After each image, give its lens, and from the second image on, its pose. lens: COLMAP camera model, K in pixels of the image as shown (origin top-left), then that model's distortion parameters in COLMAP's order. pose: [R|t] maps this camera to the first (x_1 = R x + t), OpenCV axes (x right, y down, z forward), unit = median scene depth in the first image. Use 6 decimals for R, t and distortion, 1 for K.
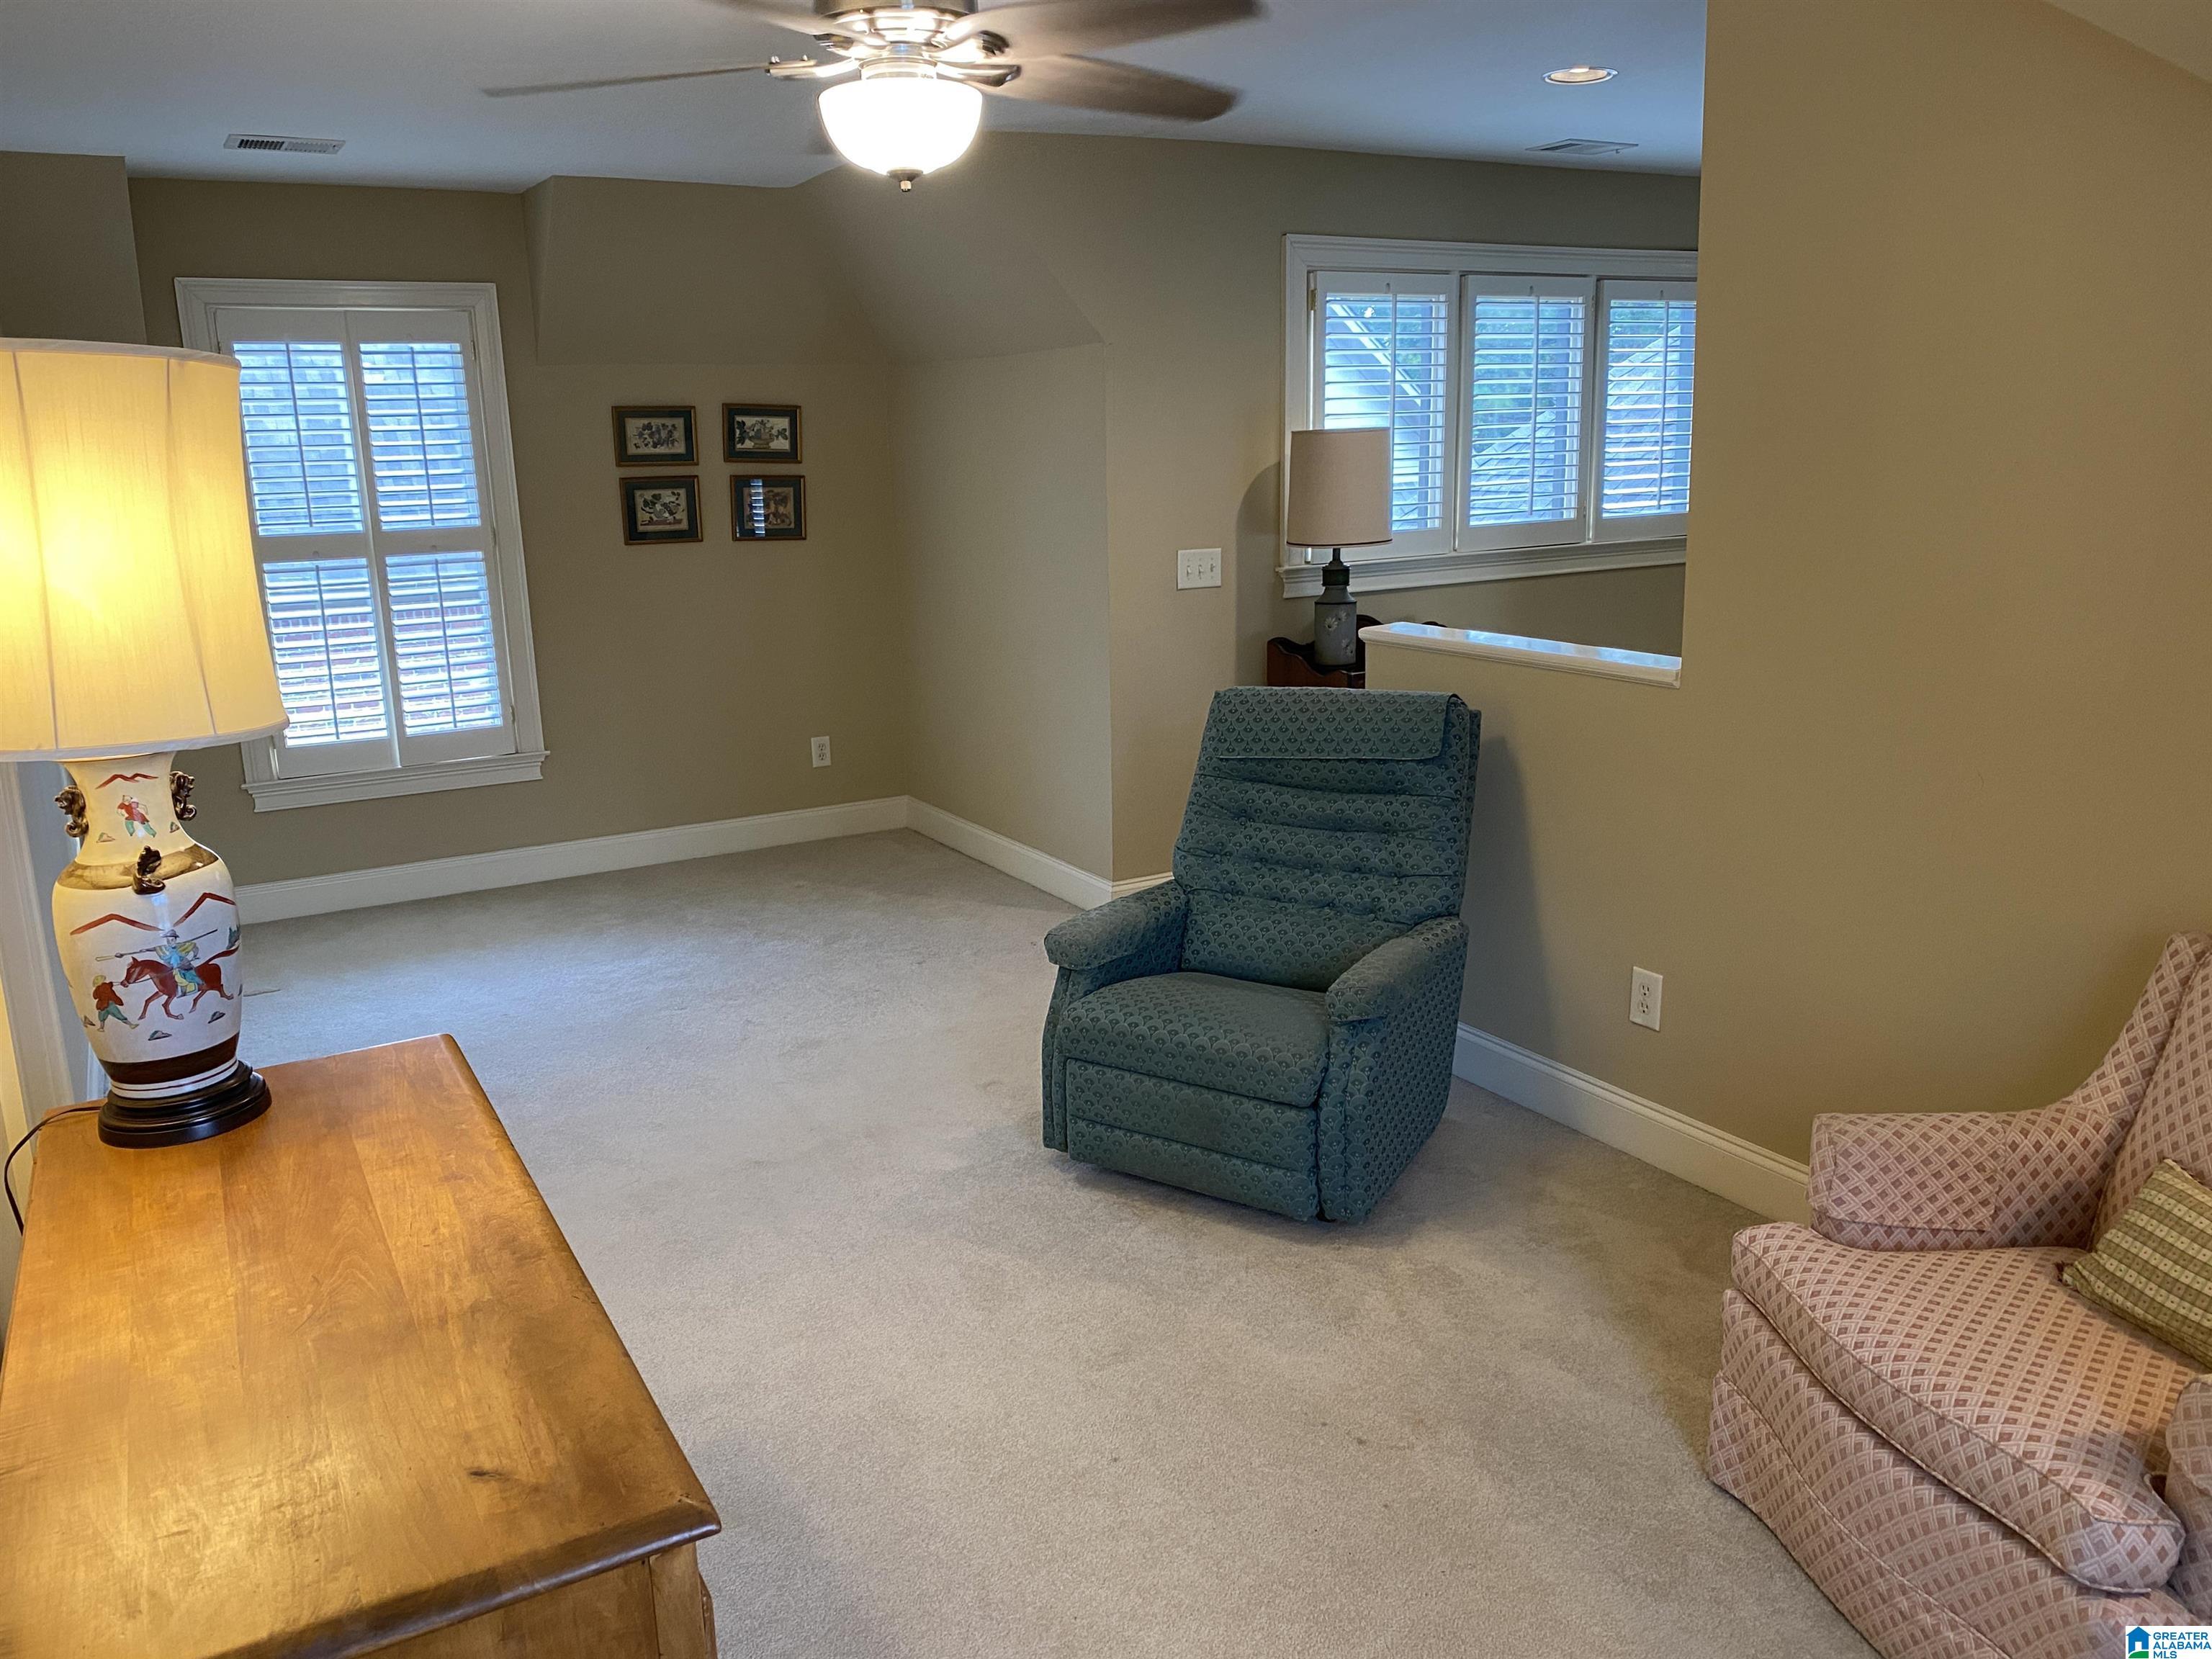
lens RADIAL K [[1681.4, 0, 1096.5], [0, 1681.4, 811.0], [0, 0, 1]] dist [-0.005421, -0.000834]
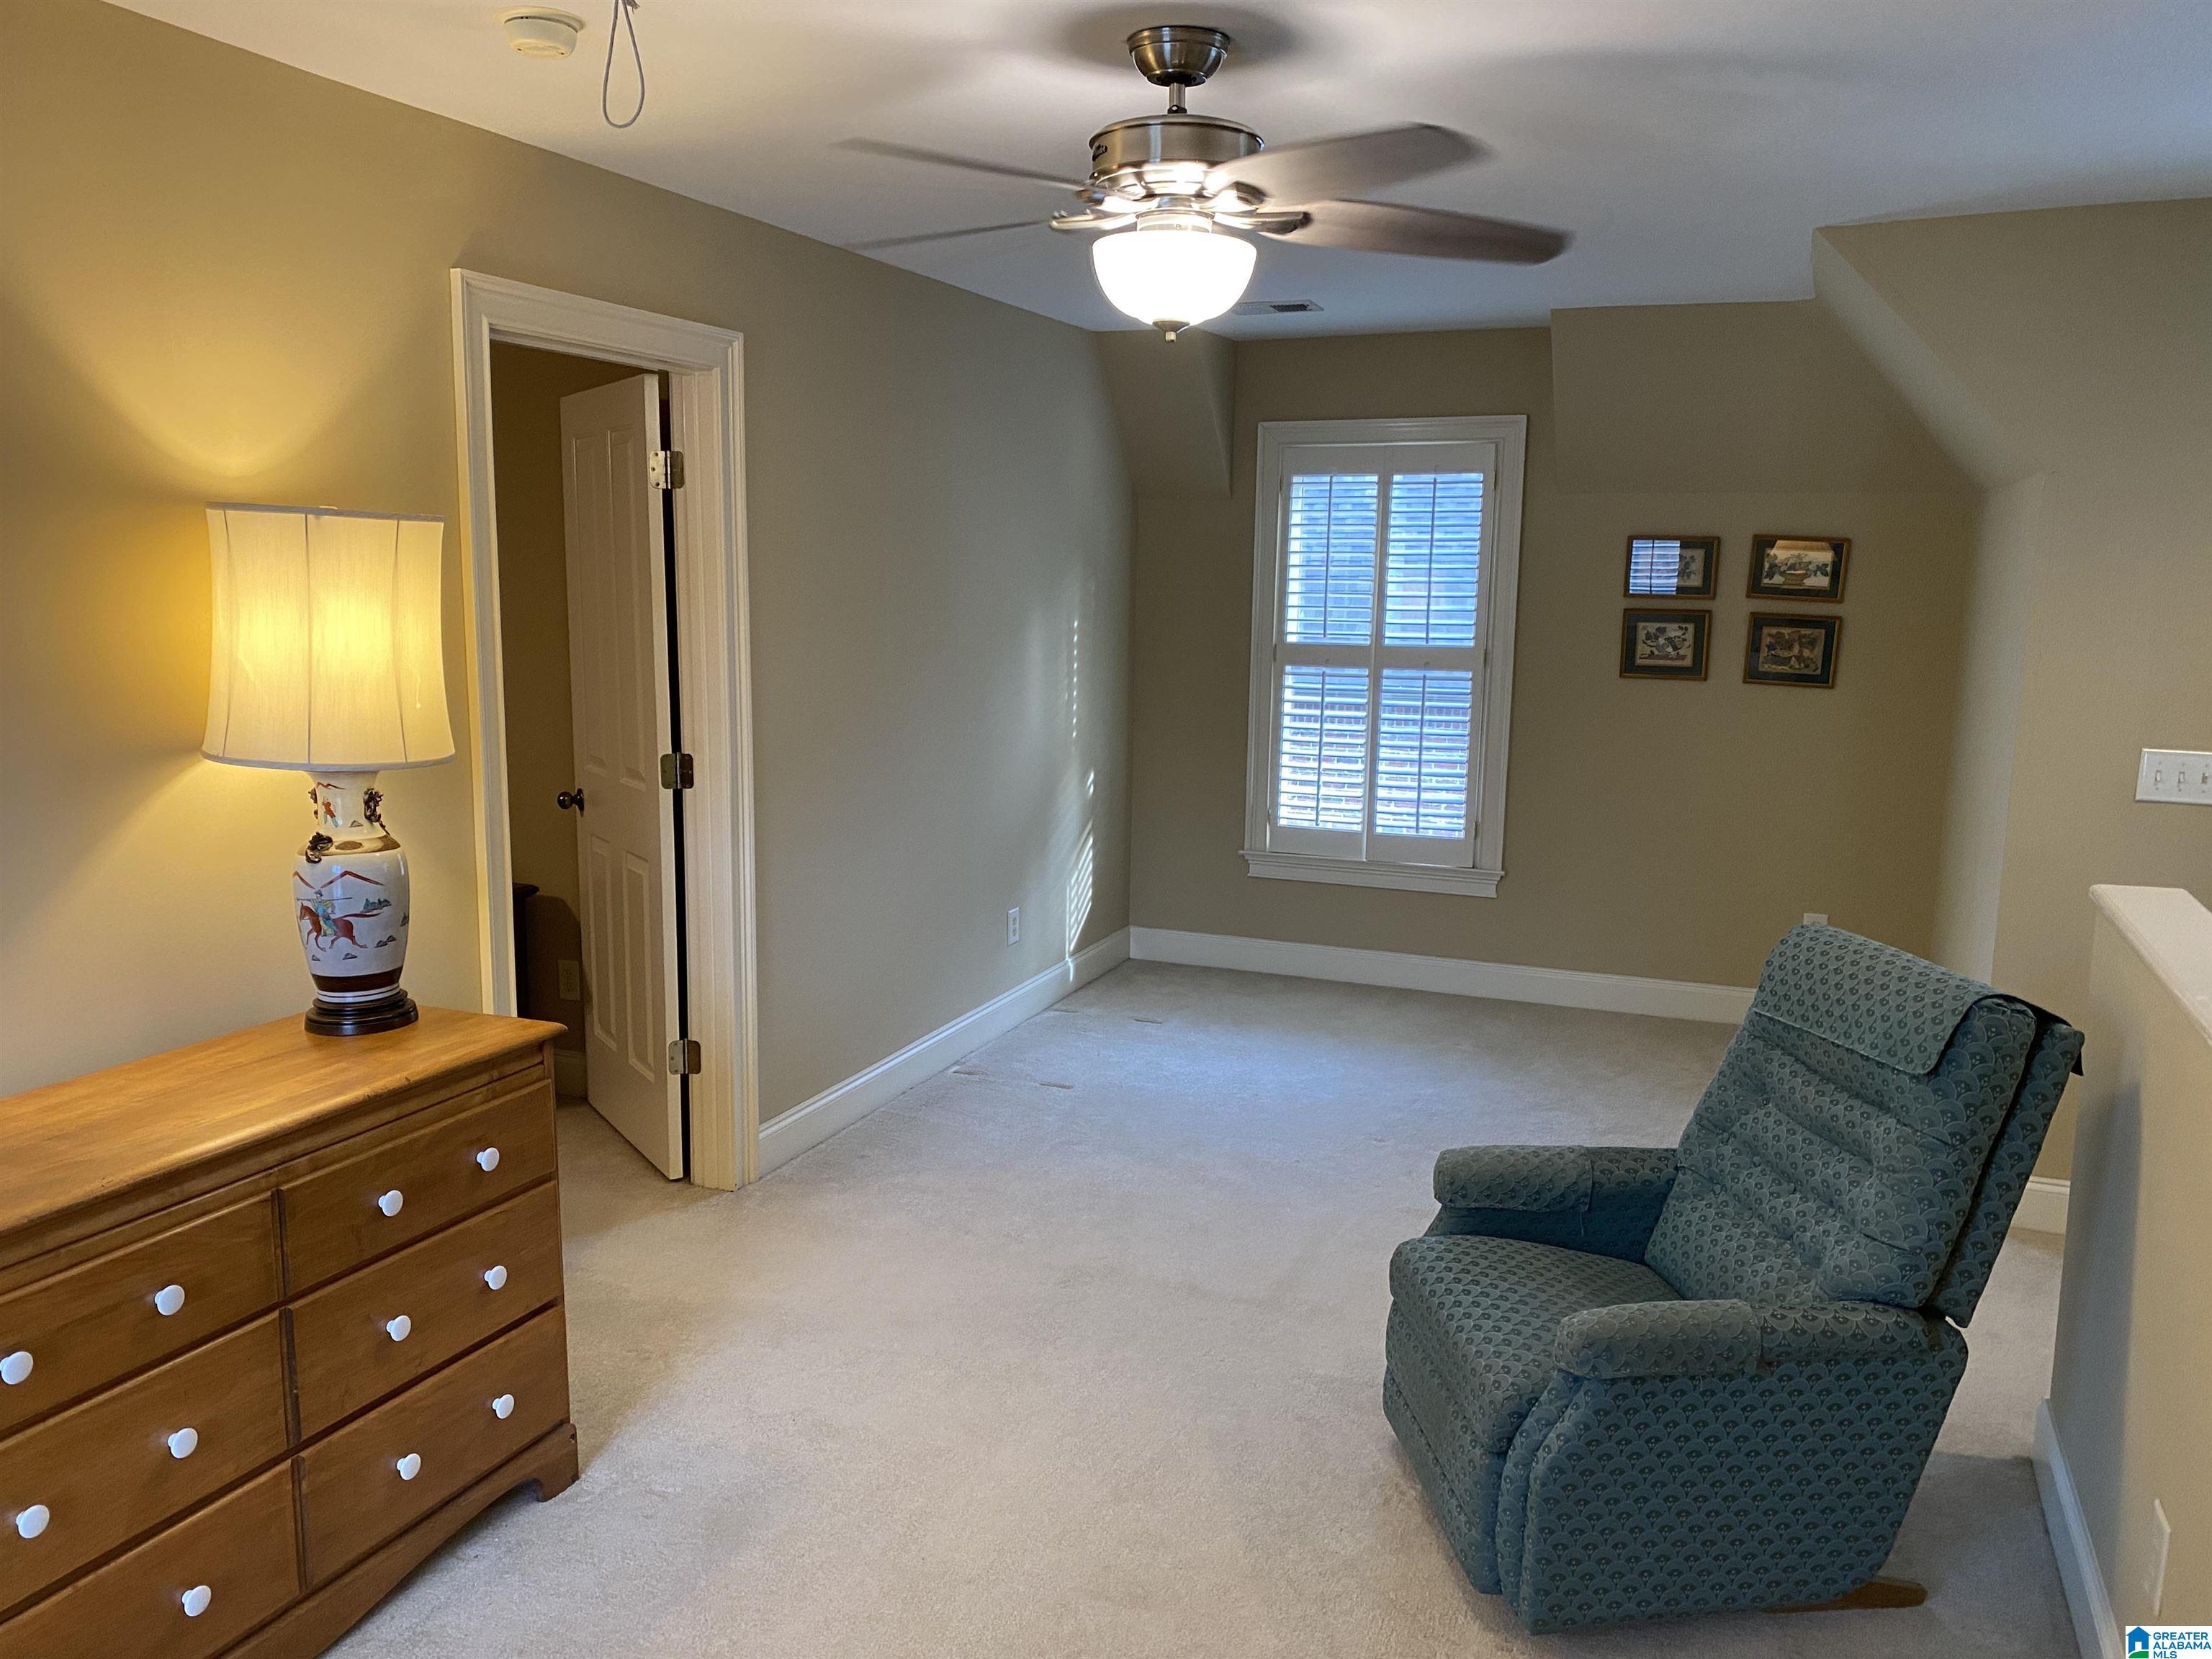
lens RADIAL K [[1681.4, 0, 1096.5], [0, 1681.4, 811.0], [0, 0, 1]] dist [-0.005421, -0.000834]
pose [[0.599867, 0.147131, -0.786456, 0.329486], [-0.197465, 0.979765, 0.032679, -0.058757], [0.775350, 0.135695, 0.616782, 0.193884]]
